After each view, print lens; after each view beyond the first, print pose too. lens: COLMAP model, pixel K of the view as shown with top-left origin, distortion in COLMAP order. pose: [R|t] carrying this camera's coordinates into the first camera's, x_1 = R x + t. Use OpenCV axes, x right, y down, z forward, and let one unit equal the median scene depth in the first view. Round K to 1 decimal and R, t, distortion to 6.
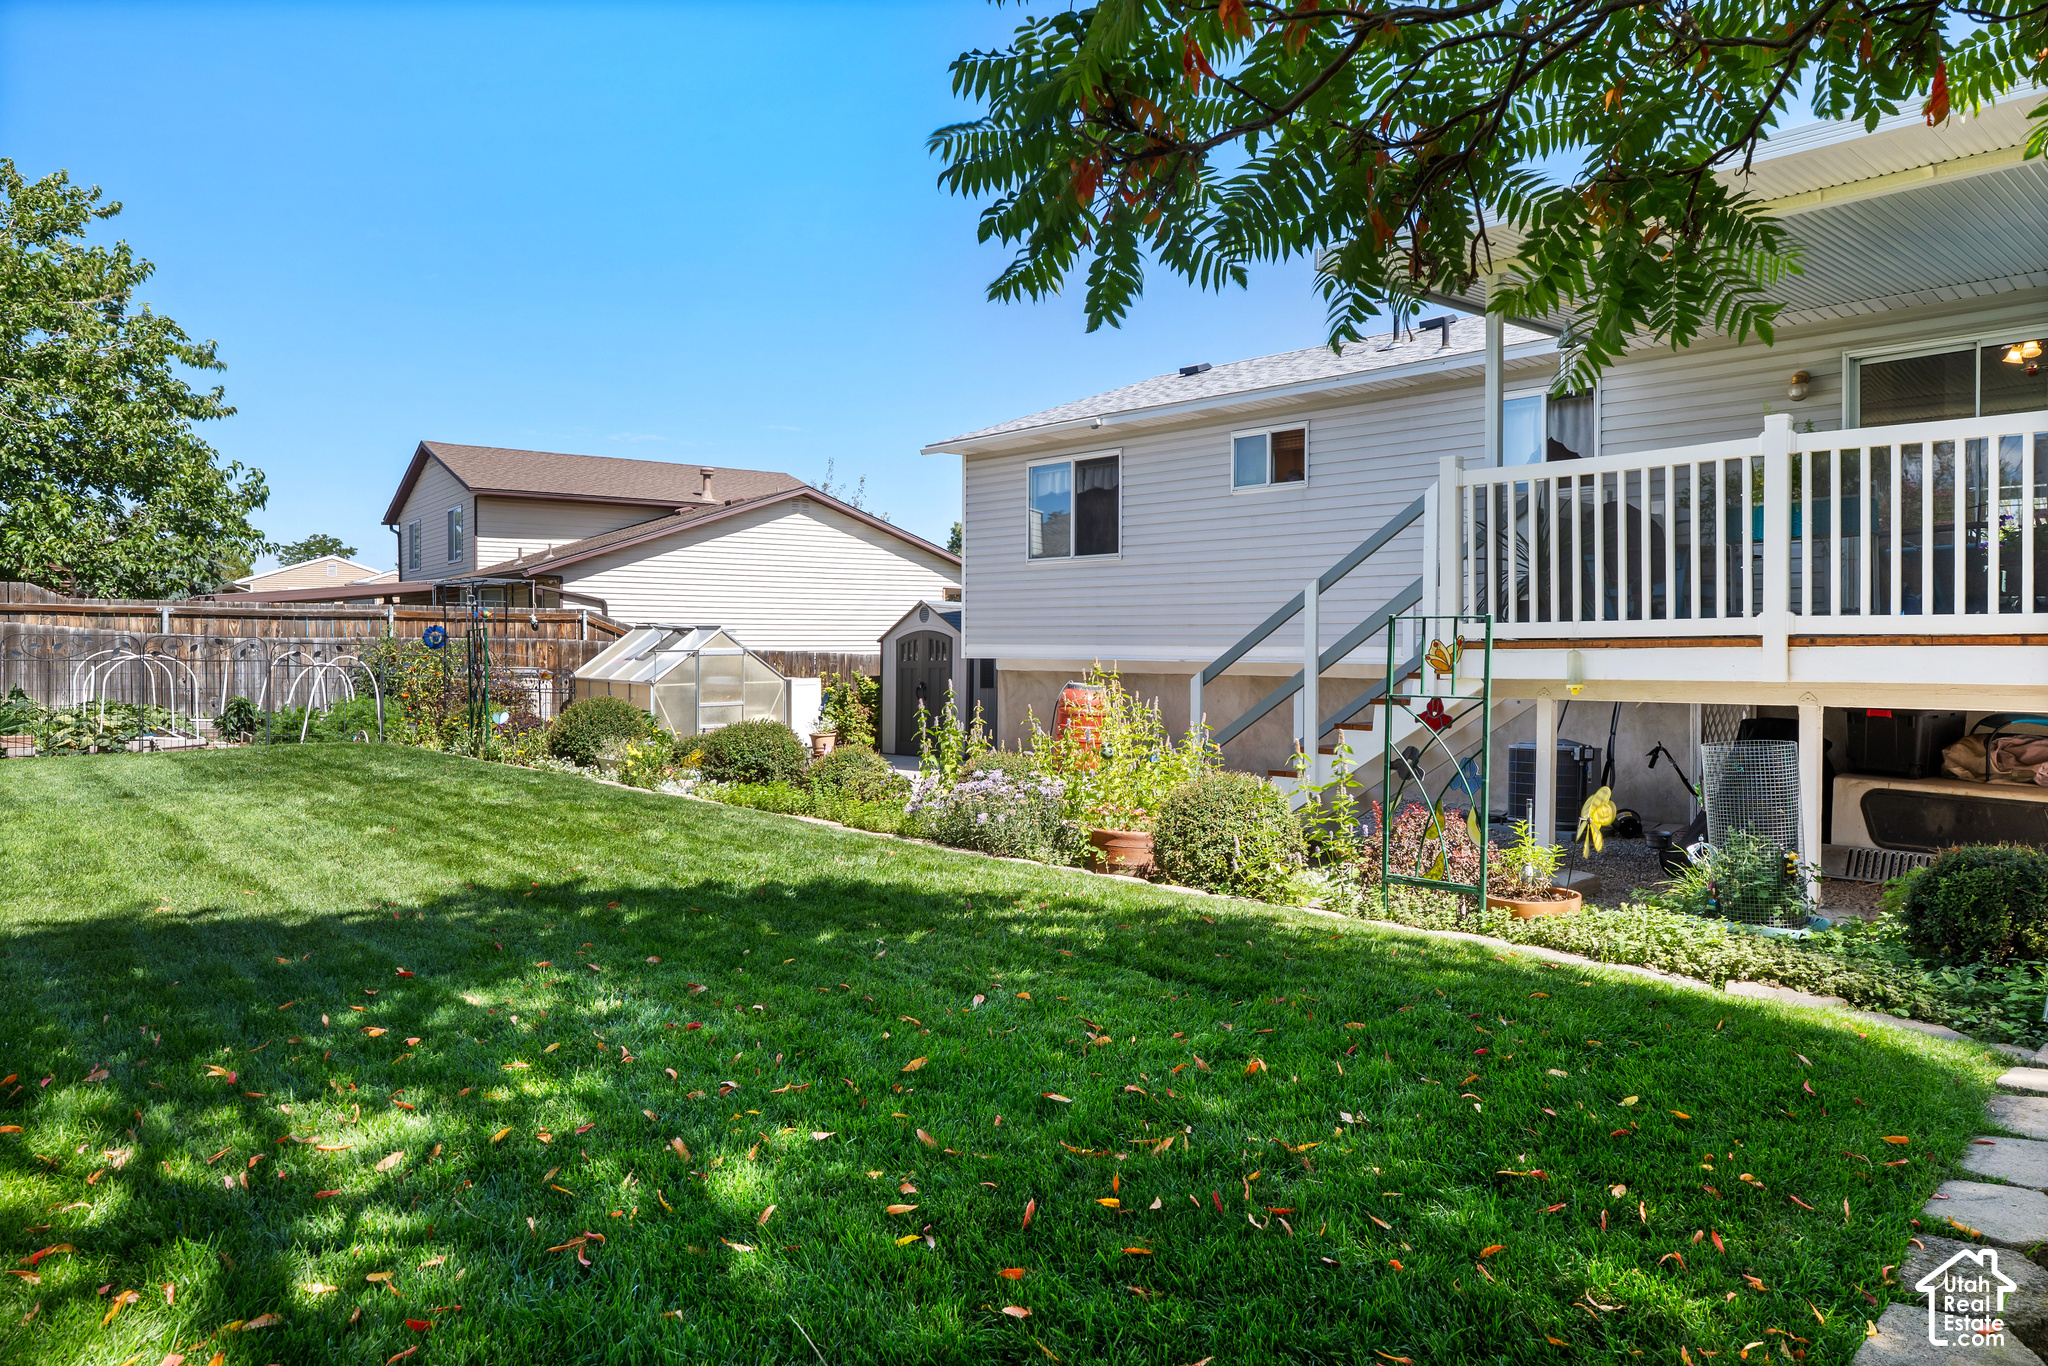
lens RADIAL K [[1277.2, 0, 1027.2], [0, 1277.2, 665.5], [0, 0, 1]] dist [-0.001811, 0.000504]
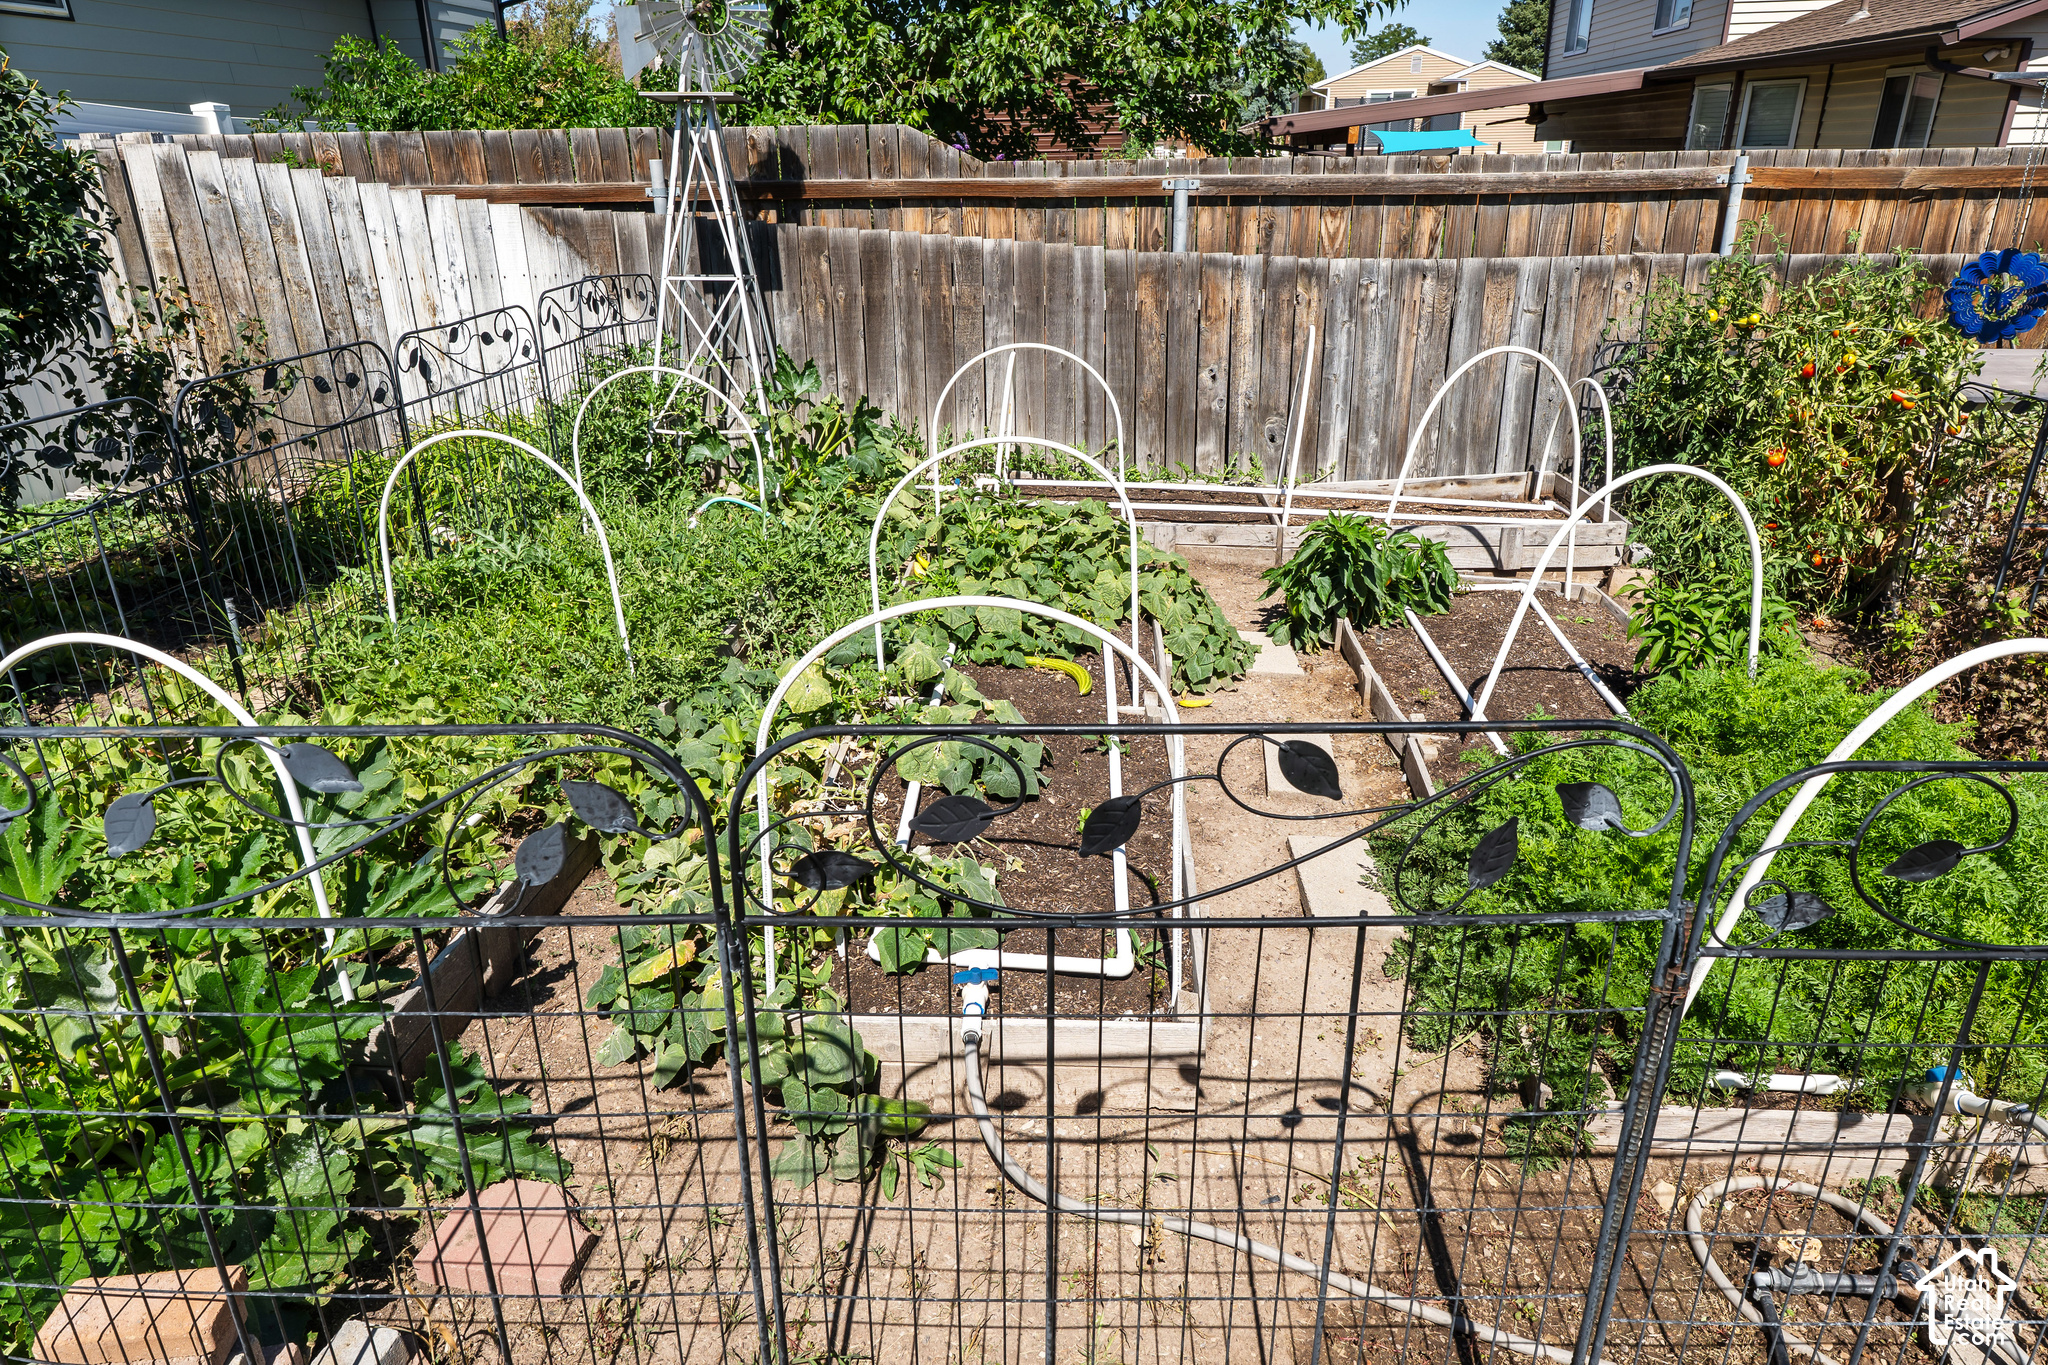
lens RADIAL K [[1277.2, 0, 1018.8], [0, 1277.2, 684.1], [0, 0, 1]] dist [-0.001811, 0.000504]
pose [[0.725895, 0.251790, -0.640062, -0.406882], [0.006191, 0.928155, 0.372142, -0.045756], [0.687778, -0.274098, 0.672184, 0.635536]]
